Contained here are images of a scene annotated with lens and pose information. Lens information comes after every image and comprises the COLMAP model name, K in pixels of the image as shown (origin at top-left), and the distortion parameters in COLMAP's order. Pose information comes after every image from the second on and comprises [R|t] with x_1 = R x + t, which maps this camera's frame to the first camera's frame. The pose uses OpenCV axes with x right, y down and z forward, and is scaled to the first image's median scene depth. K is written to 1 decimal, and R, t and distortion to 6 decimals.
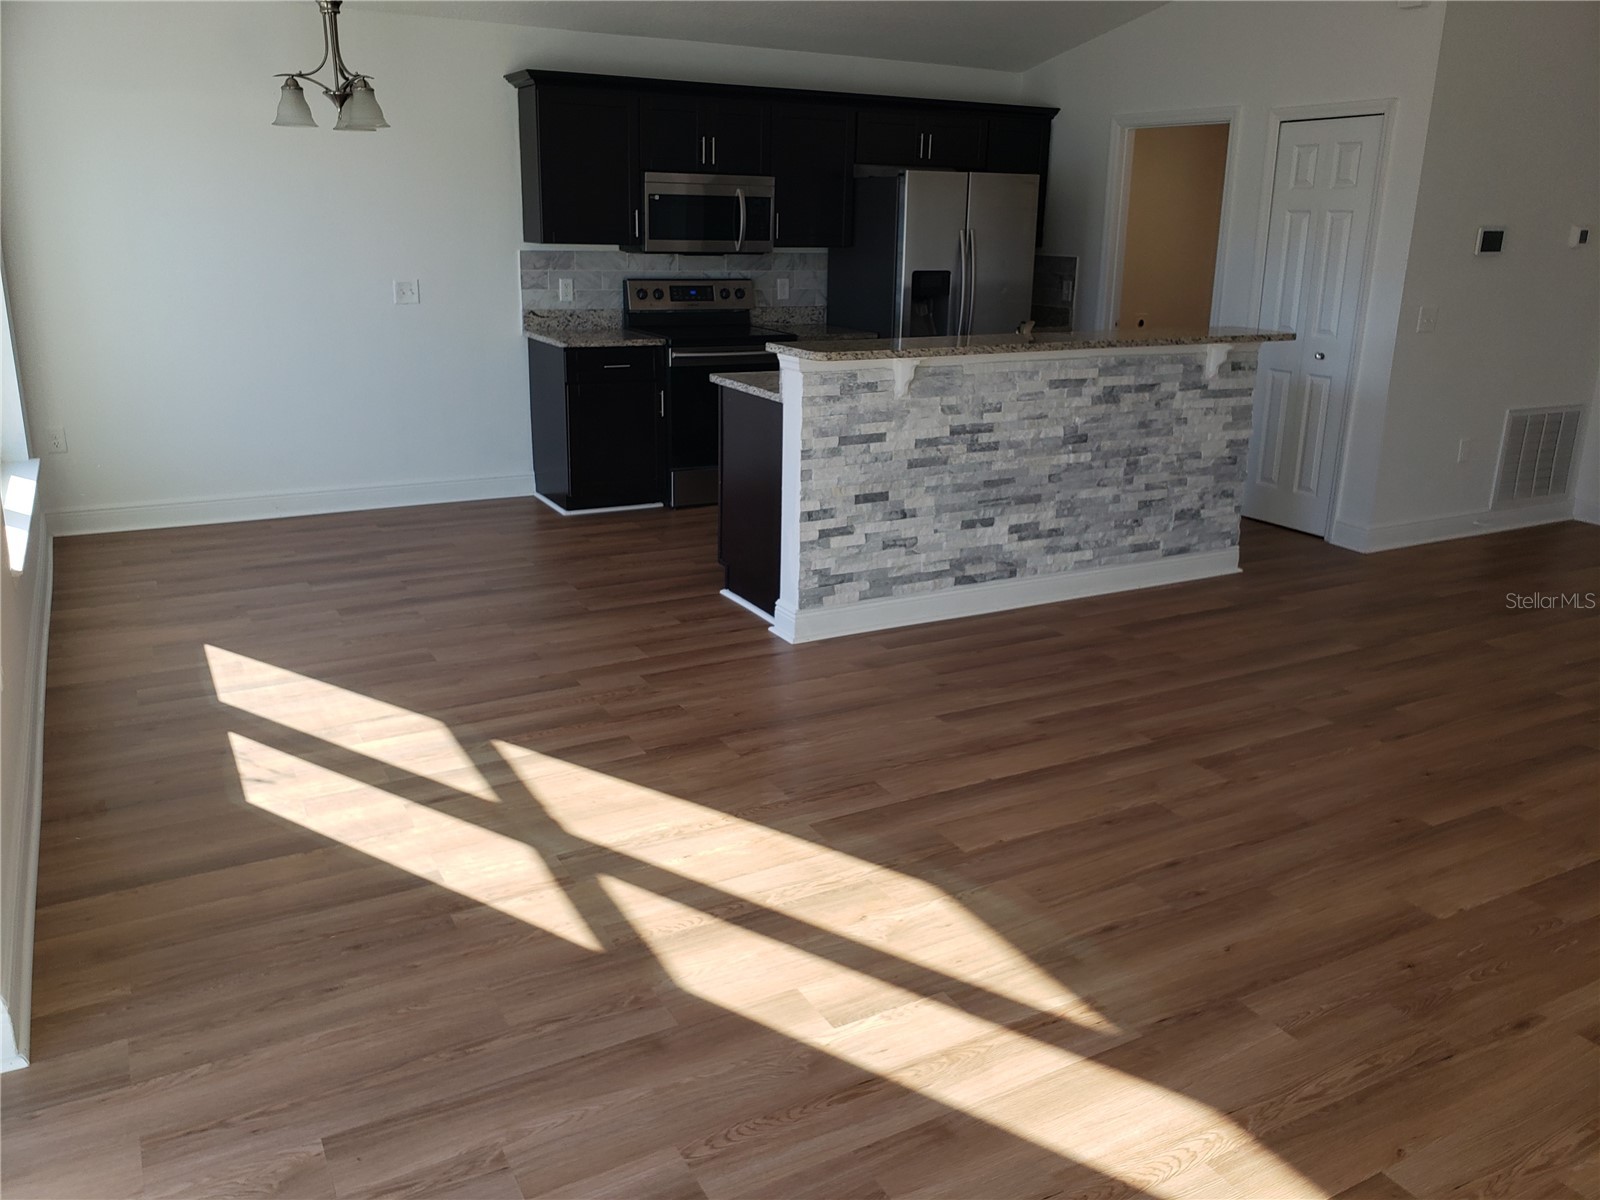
lens RADIAL K [[1227.5, 0, 800.0], [0, 1227.5, 600.0], [0, 0, 1]] dist [0.105511, -0.008675]
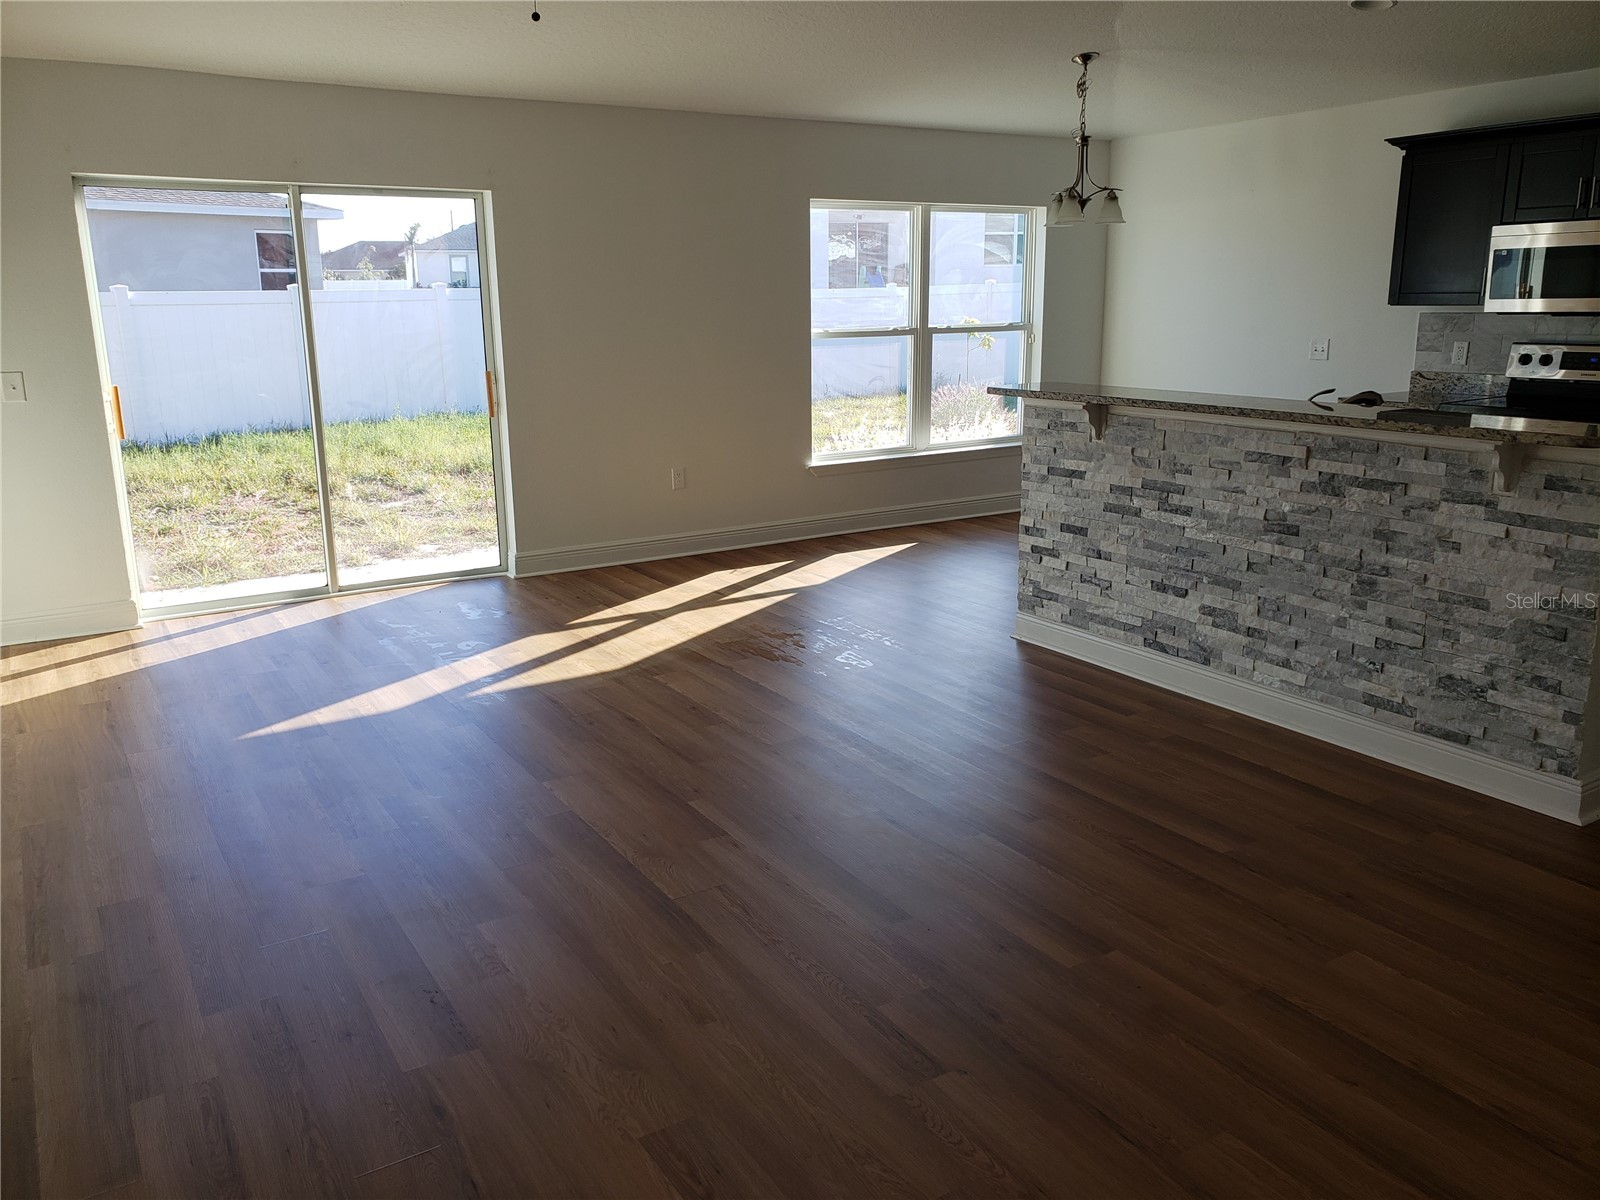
lens RADIAL K [[1227.5, 0, 800.0], [0, 1227.5, 600.0], [0, 0, 1]] dist [0.105511, -0.008675]
pose [[0.070319, 0.224997, -0.971819, 1.039024], [-0.293053, 0.935900, 0.195477, -0.155939], [0.953507, 0.271049, 0.131747, 0.600455]]
